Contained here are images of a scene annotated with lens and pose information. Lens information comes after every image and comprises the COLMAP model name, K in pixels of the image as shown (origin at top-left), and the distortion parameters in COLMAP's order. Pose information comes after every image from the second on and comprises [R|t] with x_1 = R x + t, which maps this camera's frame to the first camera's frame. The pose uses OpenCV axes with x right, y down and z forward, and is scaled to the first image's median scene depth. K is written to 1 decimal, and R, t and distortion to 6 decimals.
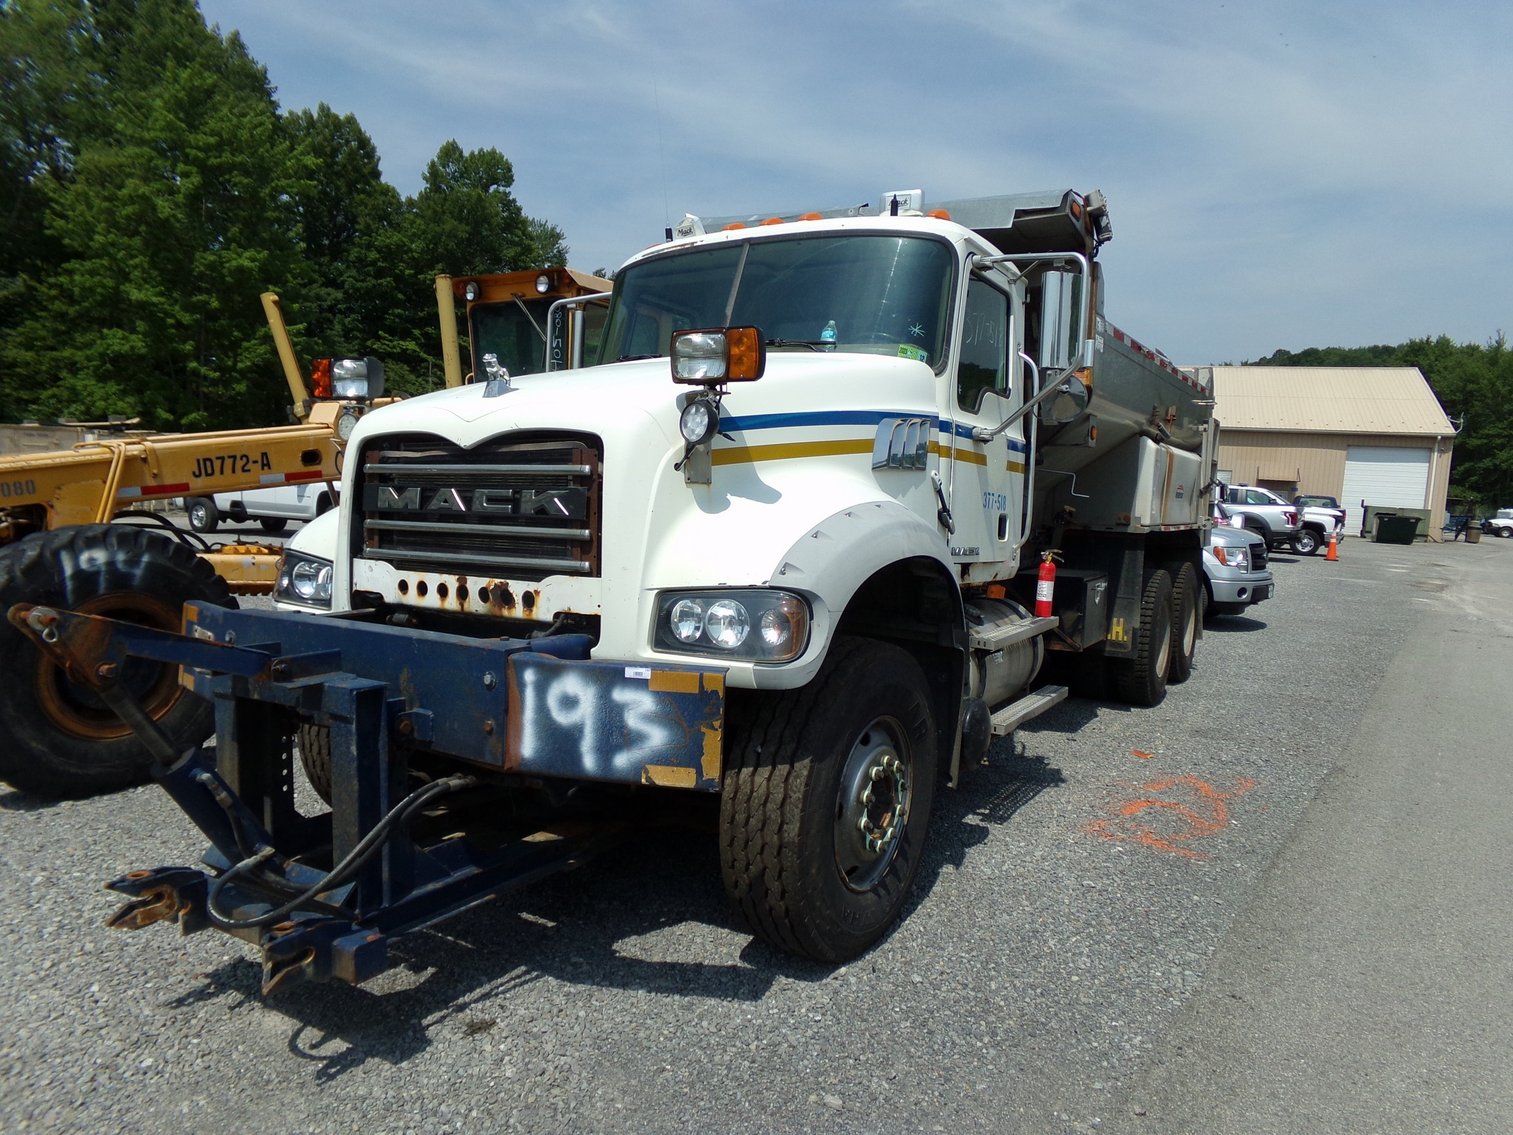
lens RADIAL K [[1036.8, 0, 756.5], [0, 1036.8, 567.5], [0, 0, 1]] dist [-0.030726, 0.052339]
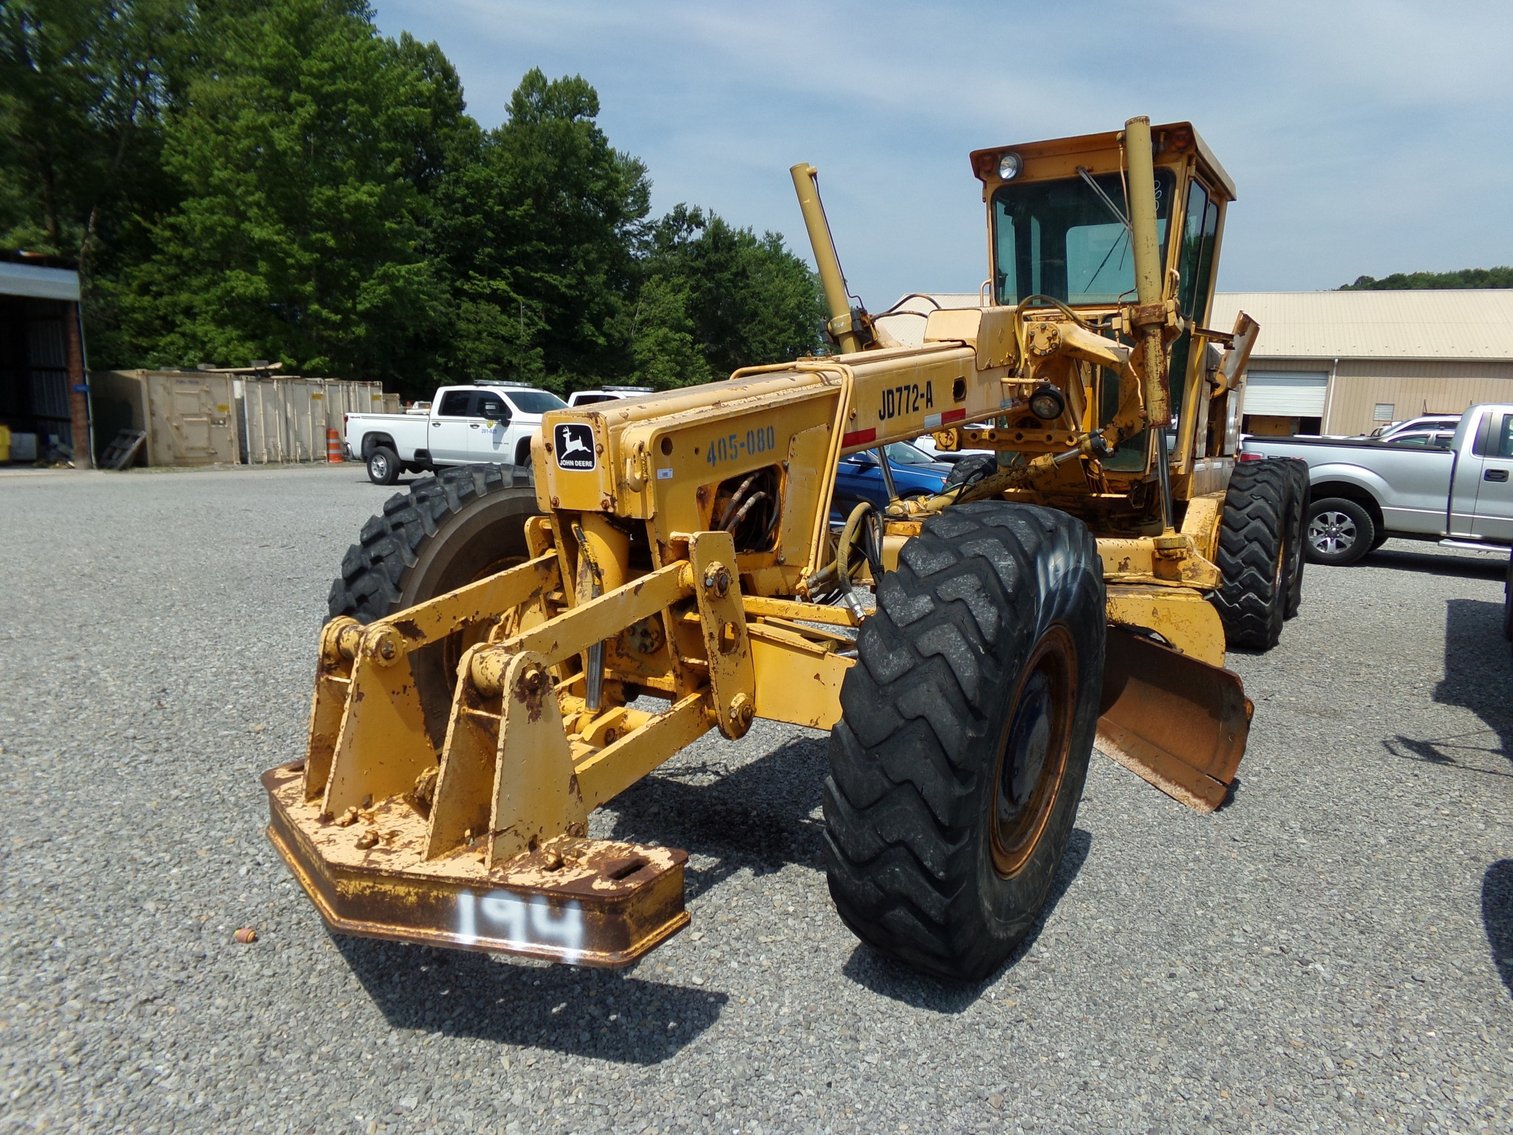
lens RADIAL K [[1036.8, 0, 756.5], [0, 1036.8, 567.5], [0, 0, 1]] dist [-0.030726, 0.052339]
pose [[0.999152, -0.007452, -0.040485, -0.096567], [0.009696, 0.998411, 0.055506, -0.004318], [0.040007, -0.055852, 0.997637, 0.047345]]
